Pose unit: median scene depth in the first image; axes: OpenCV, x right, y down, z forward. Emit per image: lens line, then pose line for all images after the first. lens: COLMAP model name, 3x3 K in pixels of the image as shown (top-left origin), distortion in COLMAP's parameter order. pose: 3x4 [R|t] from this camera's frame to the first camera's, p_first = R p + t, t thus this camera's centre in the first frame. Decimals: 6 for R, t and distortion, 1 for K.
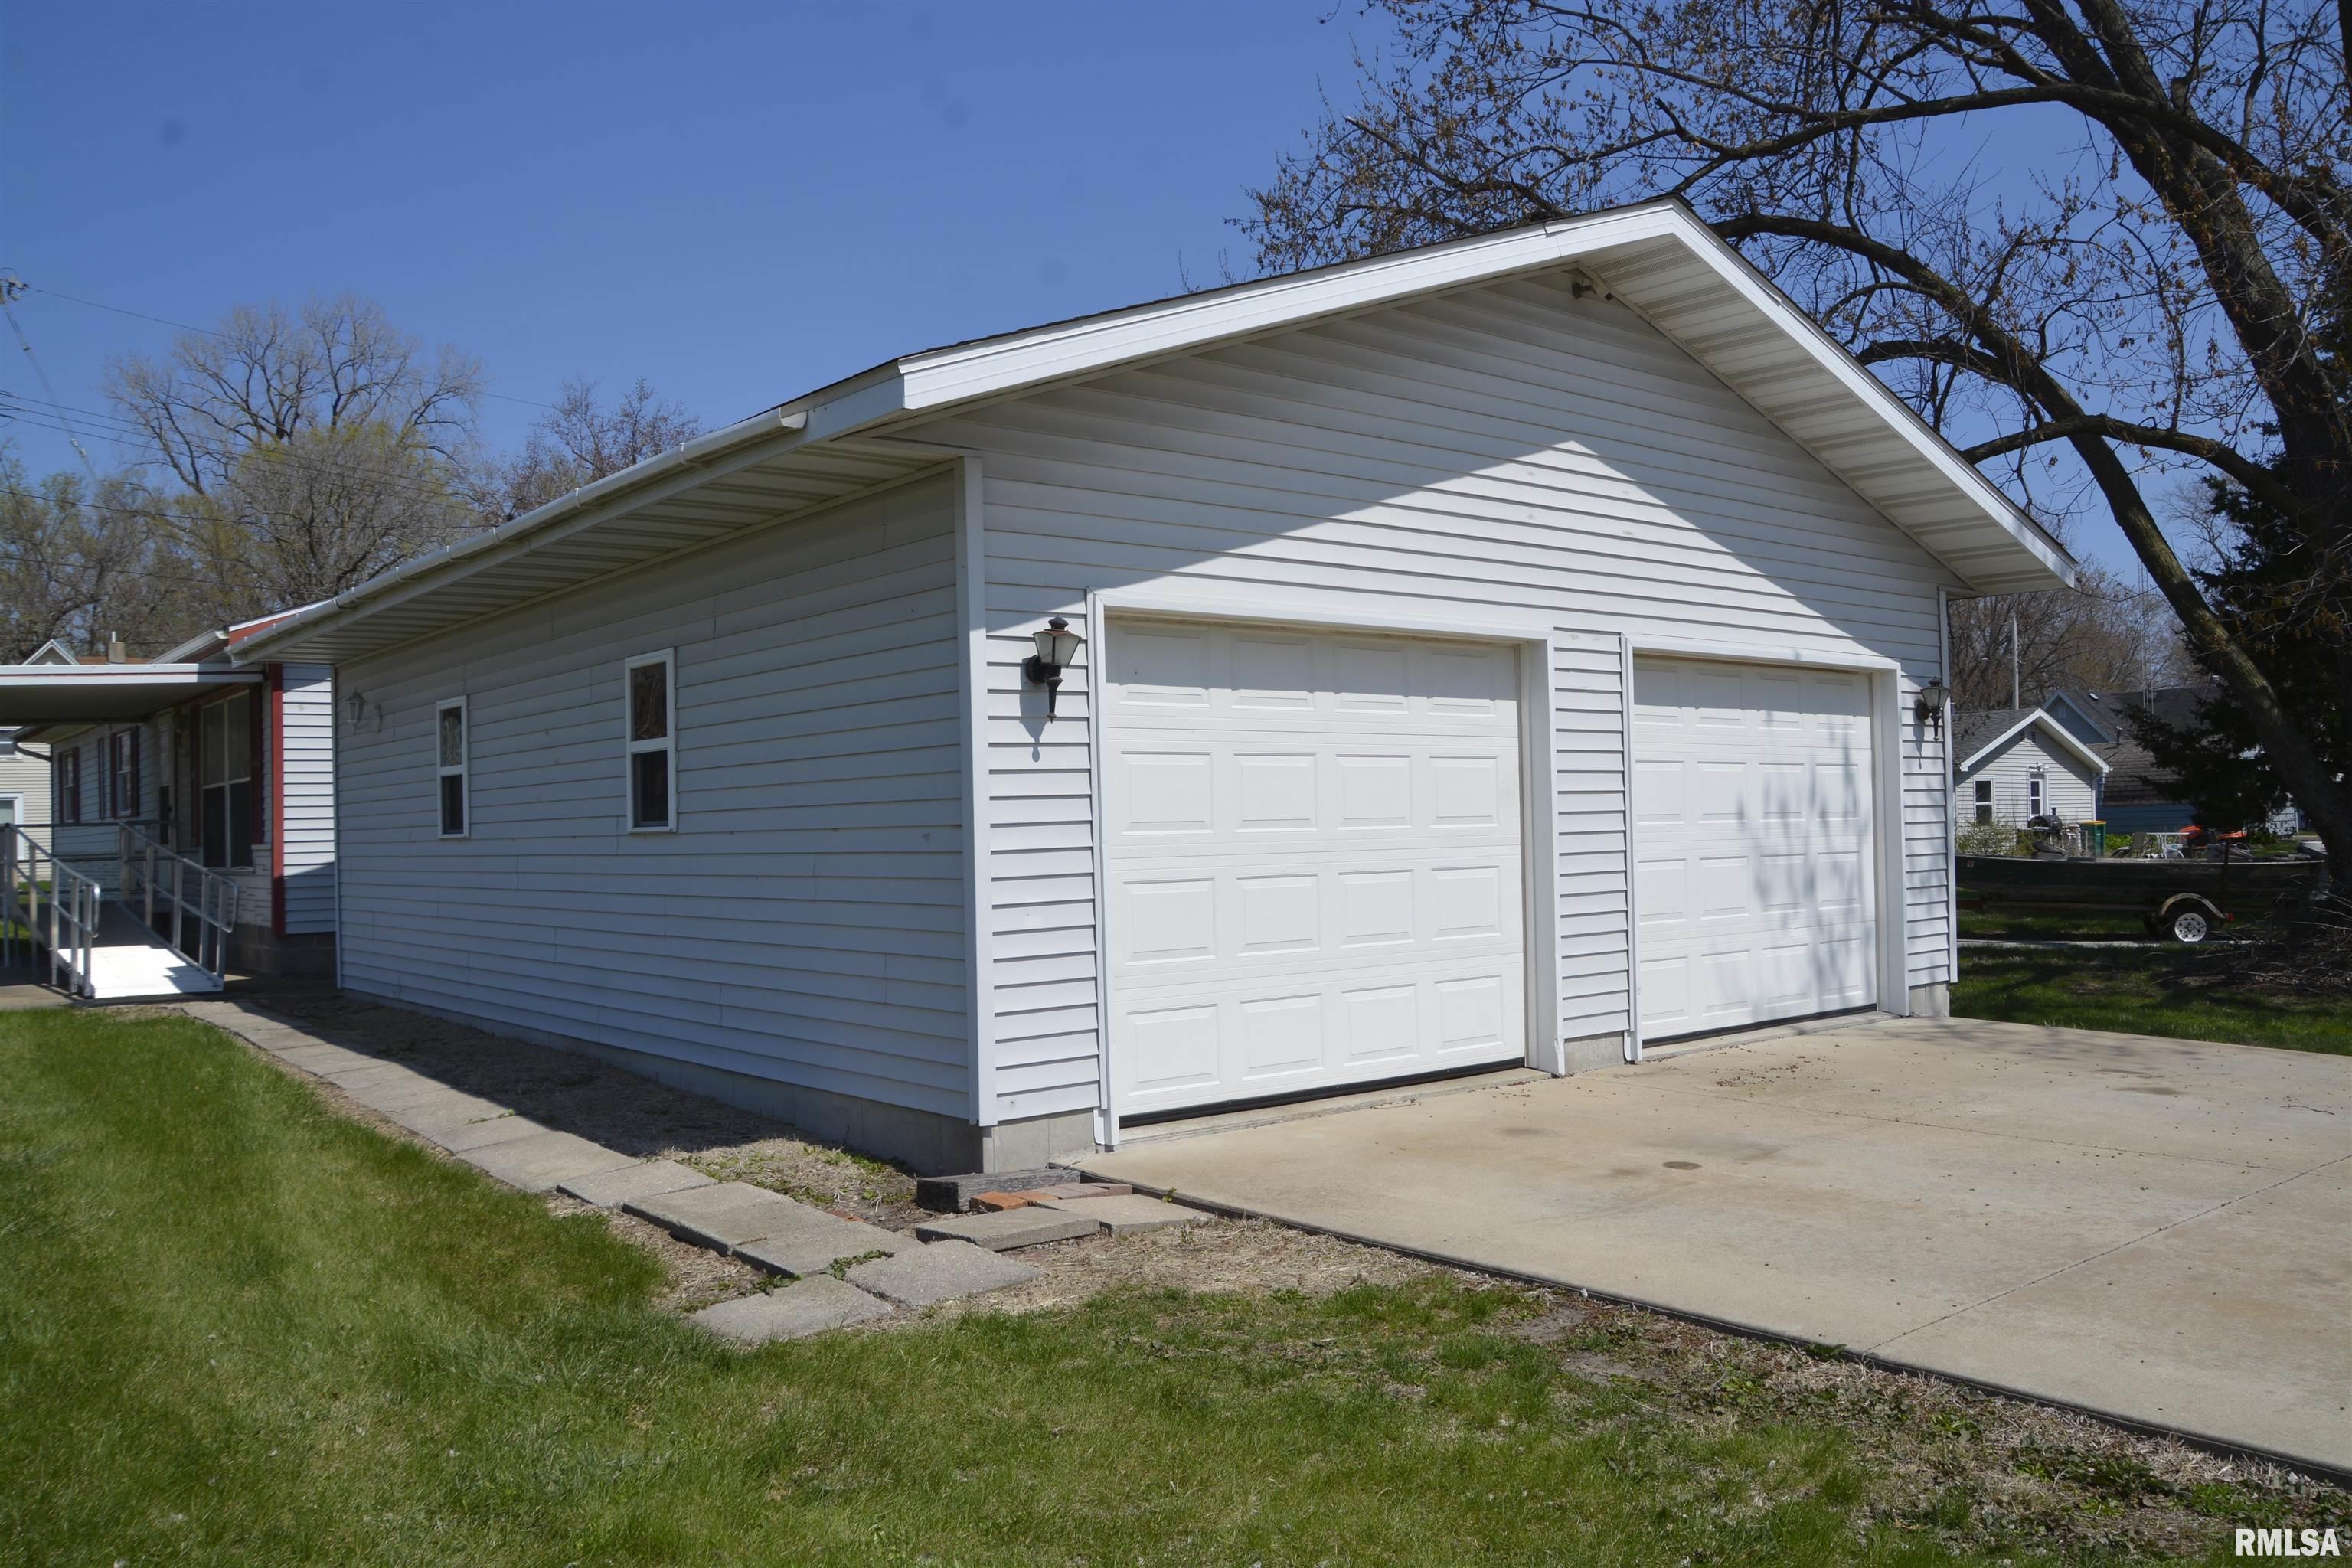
lens RADIAL K [[1842.5, 0, 1189.4], [0, 1842.5, 801.0], [0, 0, 1]] dist [-0.143904, 0.111445]
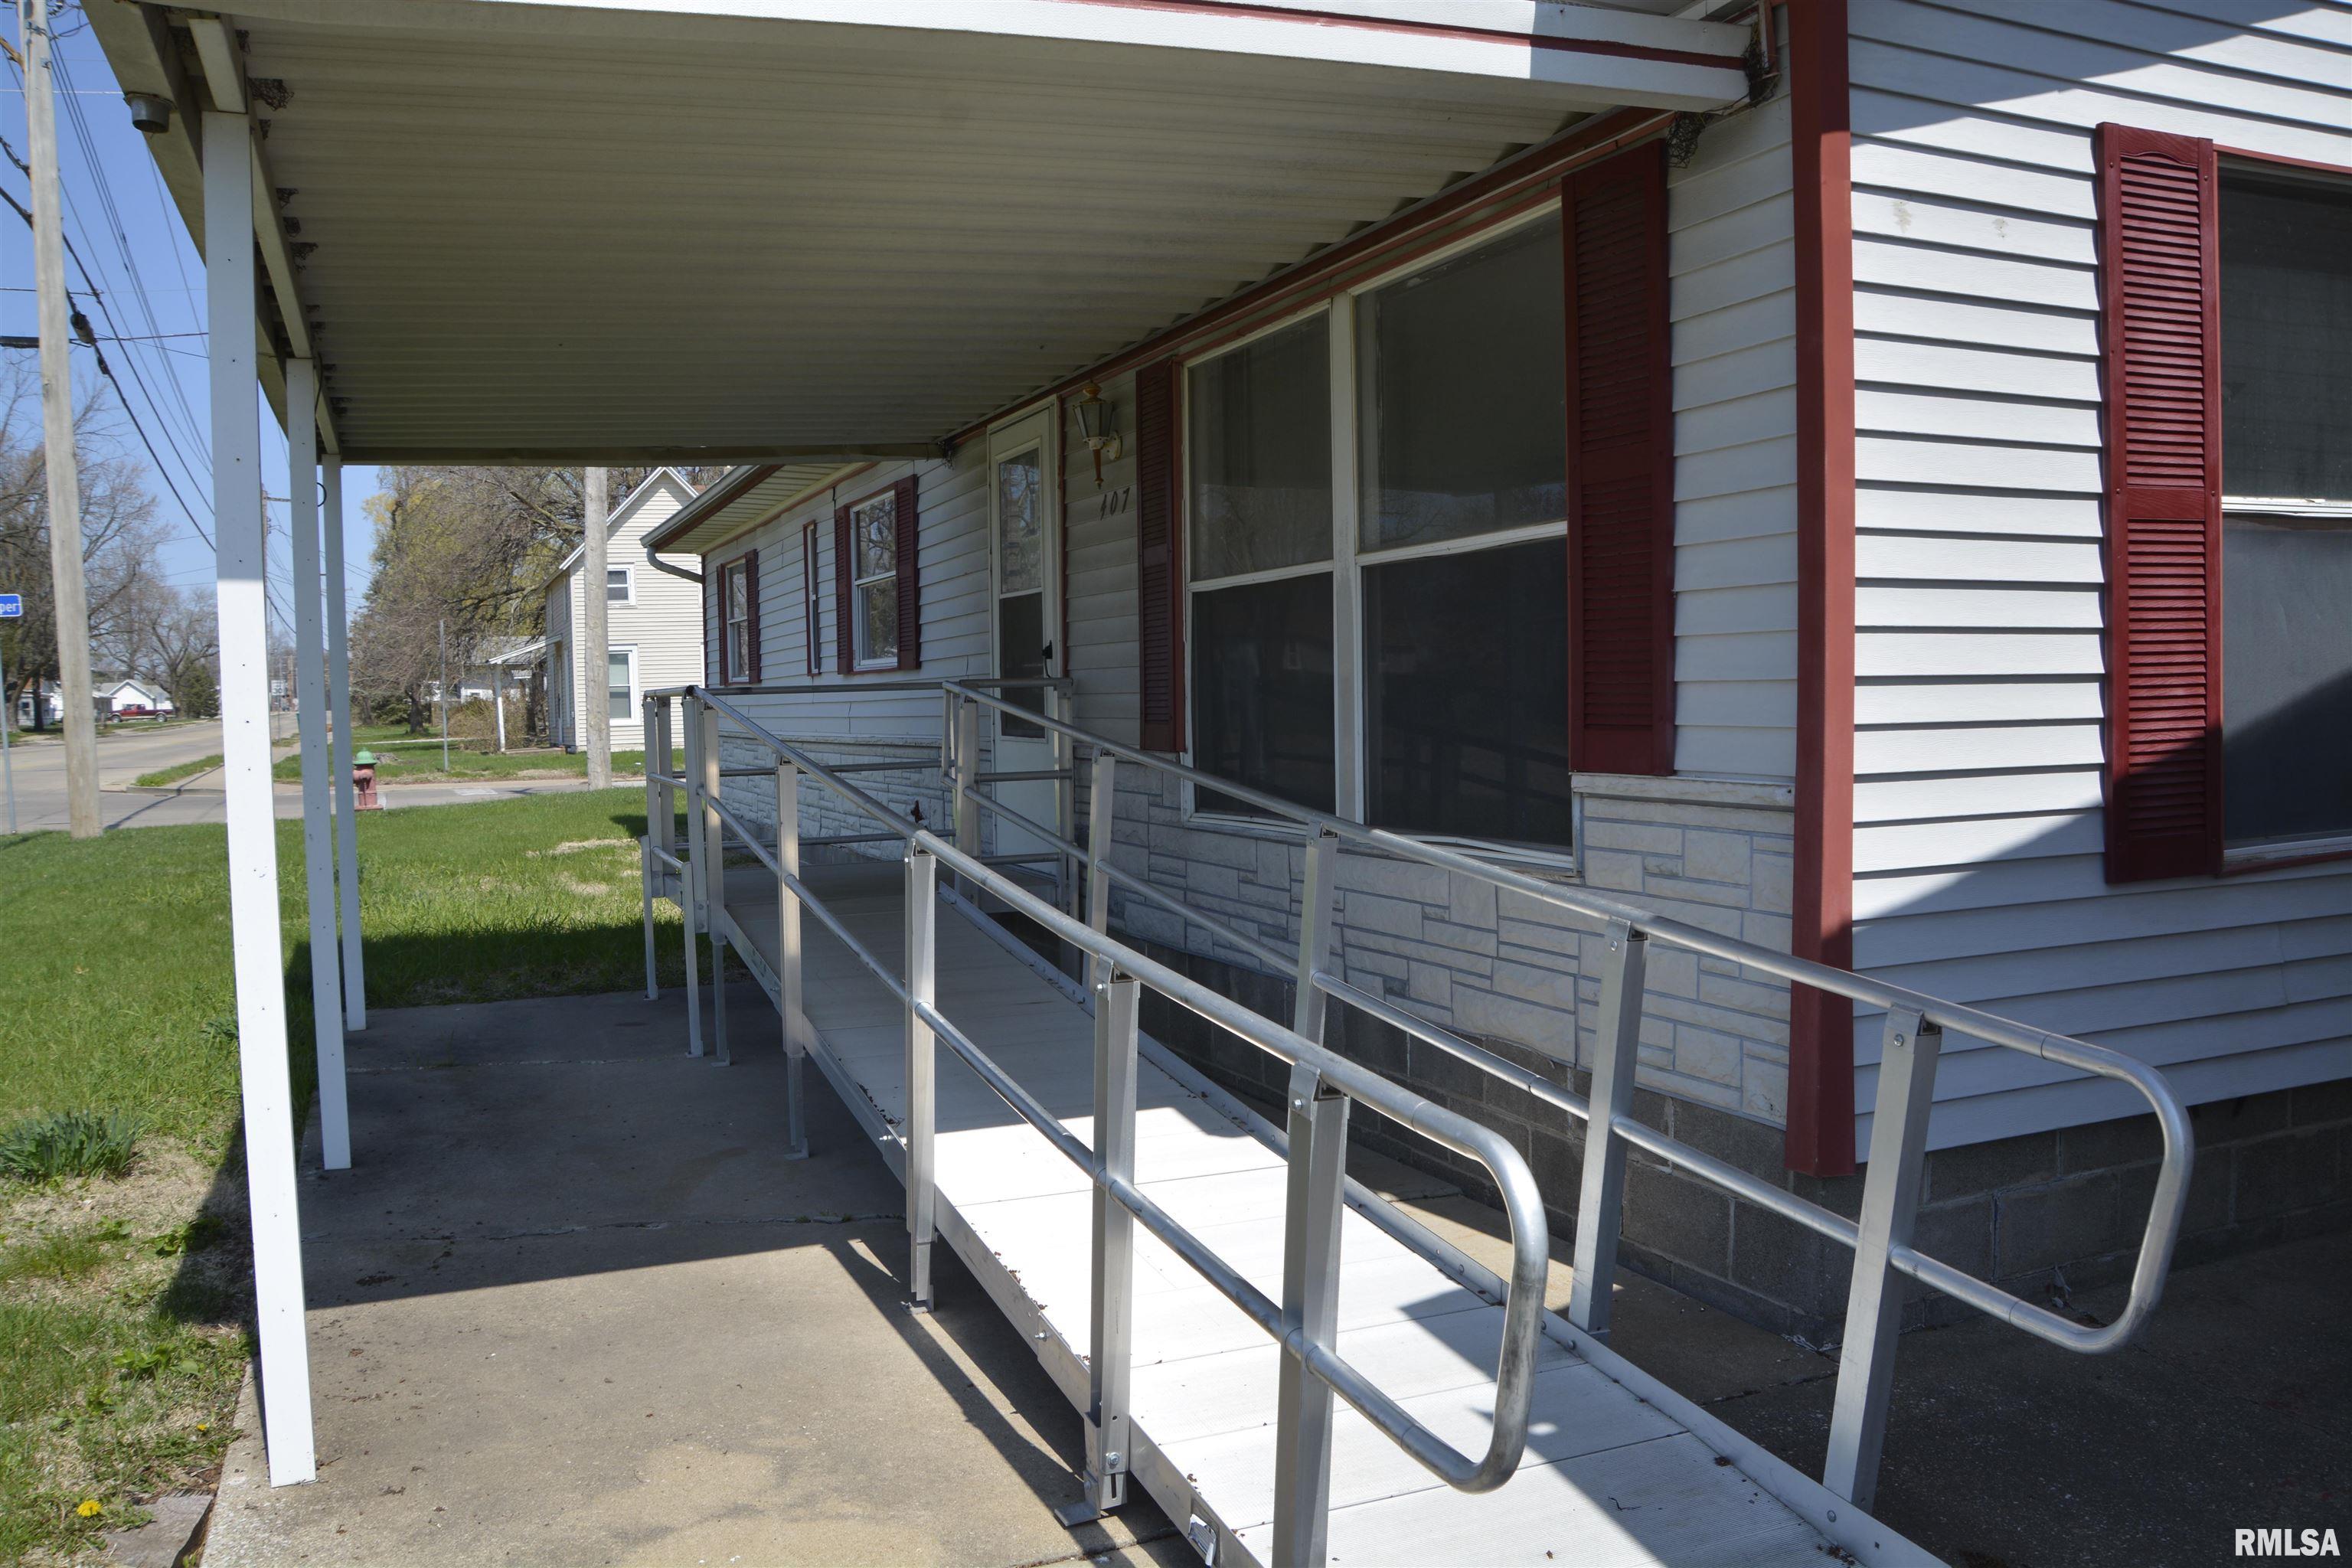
lens RADIAL K [[1842.5, 0, 1189.4], [0, 1842.5, 801.0], [0, 0, 1]] dist [-0.143904, 0.111445]
pose [[0.960472, 0.025829, -0.277176, -0.422182], [-0.004861, 0.997091, 0.076071, 0.006676], [0.278334, -0.071717, 0.957803, 0.601118]]
